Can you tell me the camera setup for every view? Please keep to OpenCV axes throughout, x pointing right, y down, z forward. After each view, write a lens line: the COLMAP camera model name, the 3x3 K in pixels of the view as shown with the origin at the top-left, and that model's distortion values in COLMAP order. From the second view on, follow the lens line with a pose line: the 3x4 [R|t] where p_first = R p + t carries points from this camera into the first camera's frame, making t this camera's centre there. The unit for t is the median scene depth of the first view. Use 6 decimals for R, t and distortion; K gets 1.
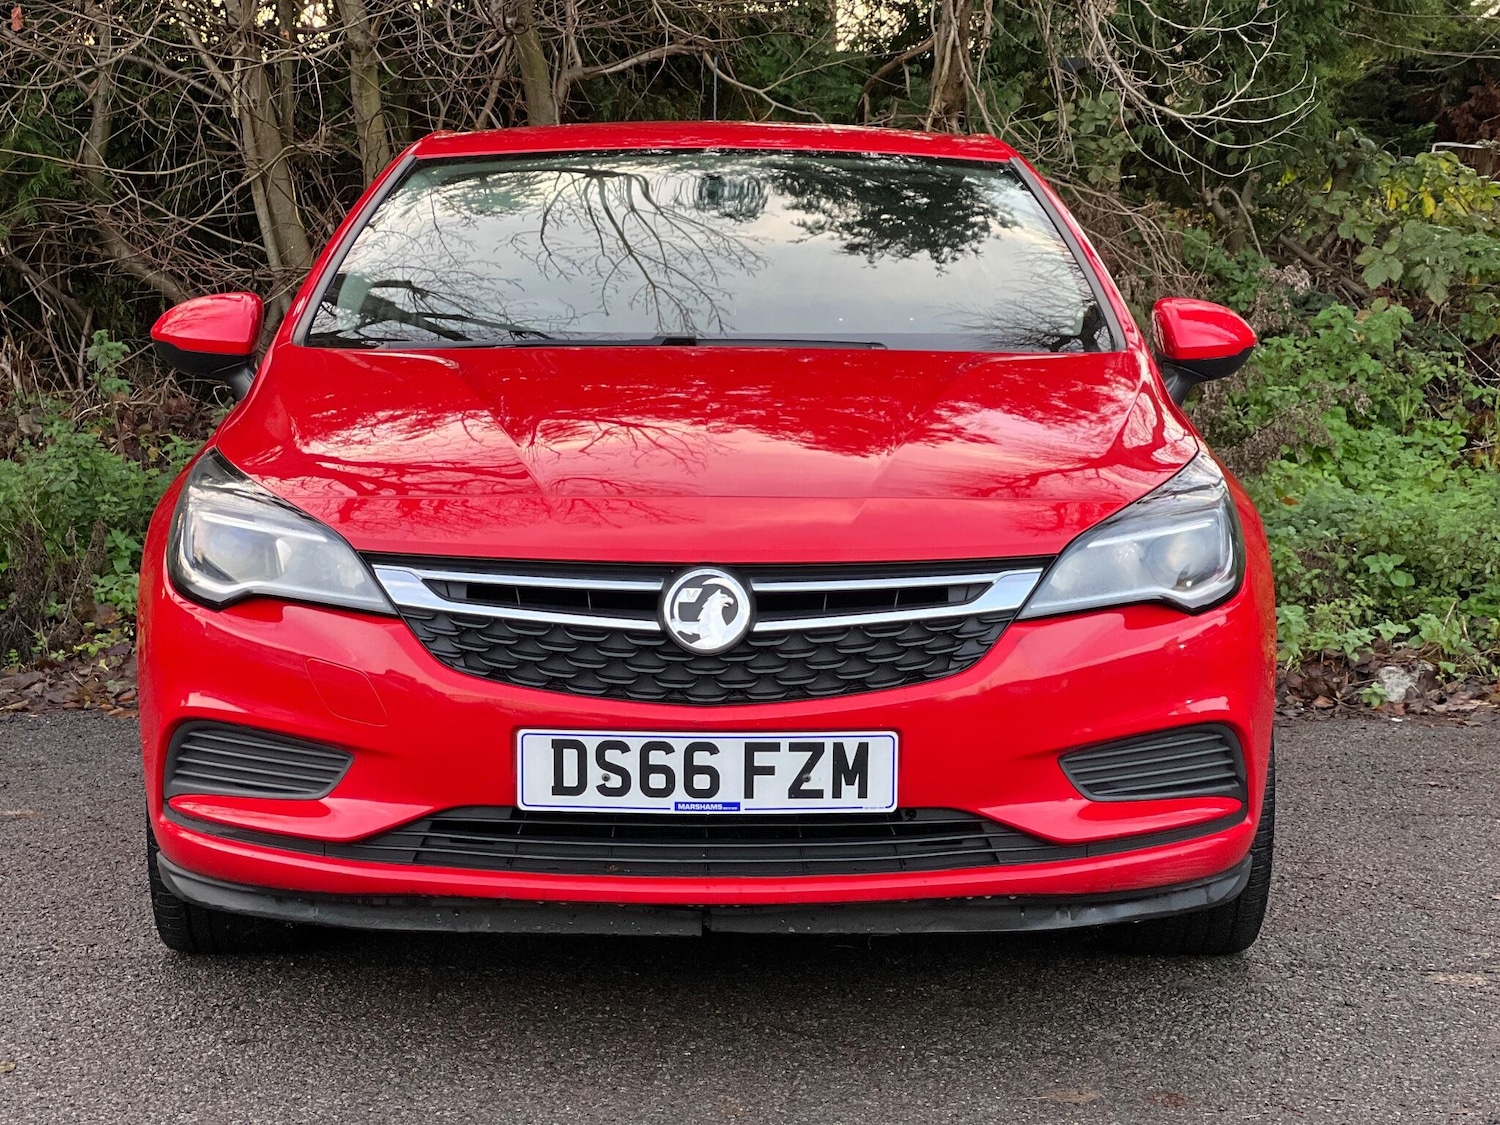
lens RADIAL K [[3334.2, 0, 743.5], [0, 3334.2, 520.6], [0, 0, 1]] dist [0.267348, 0.000000]
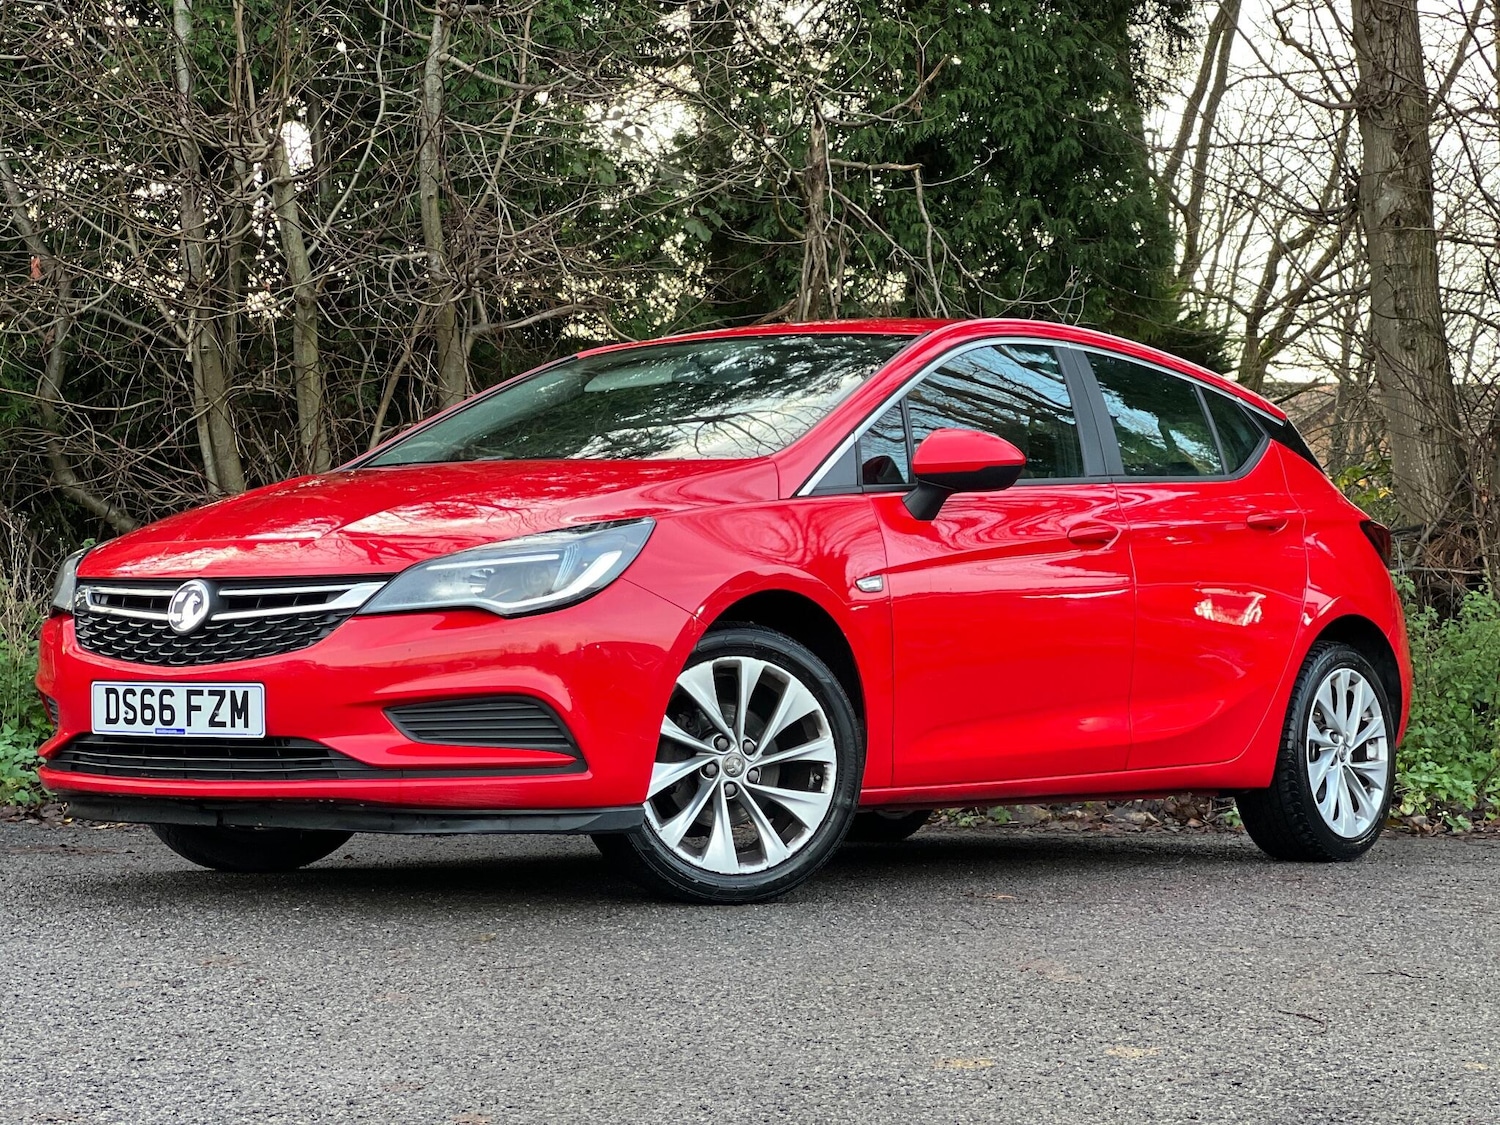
lens RADIAL K [[3334.2, 0, 745.5], [0, 3334.2, 517.0], [0, 0, 1]] dist [0.267348, 0.000000]
pose [[0.992586, 0.012559, 0.120896, -0.099966], [-0.000913, 0.995390, -0.095909, 0.042551], [-0.121543, 0.095087, 0.988021, -0.148242]]
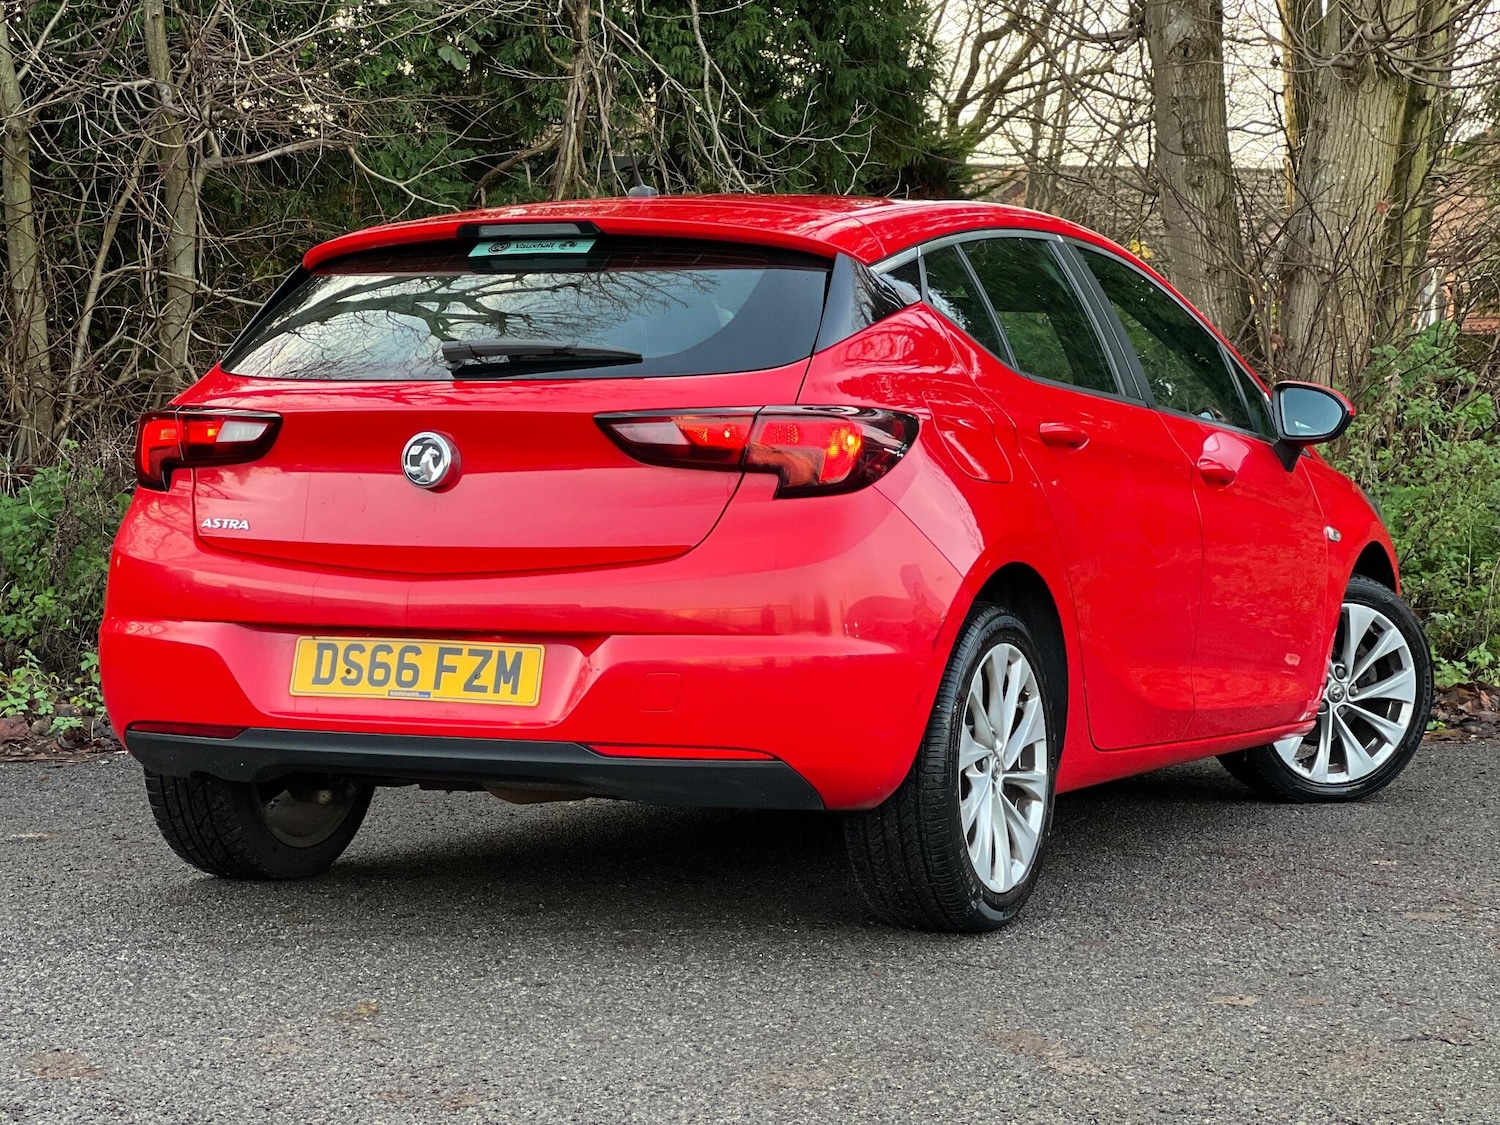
lens RADIAL K [[3334.2, 0, 753.2], [0, 3334.2, 509.8], [0, 0, 1]] dist [0.267348, 0.000000]
pose [[0.974495, -0.001973, 0.224399, -0.124317], [0.008418, 0.999579, -0.027766, 0.006846], [-0.224250, 0.028947, 0.974102, -0.067885]]
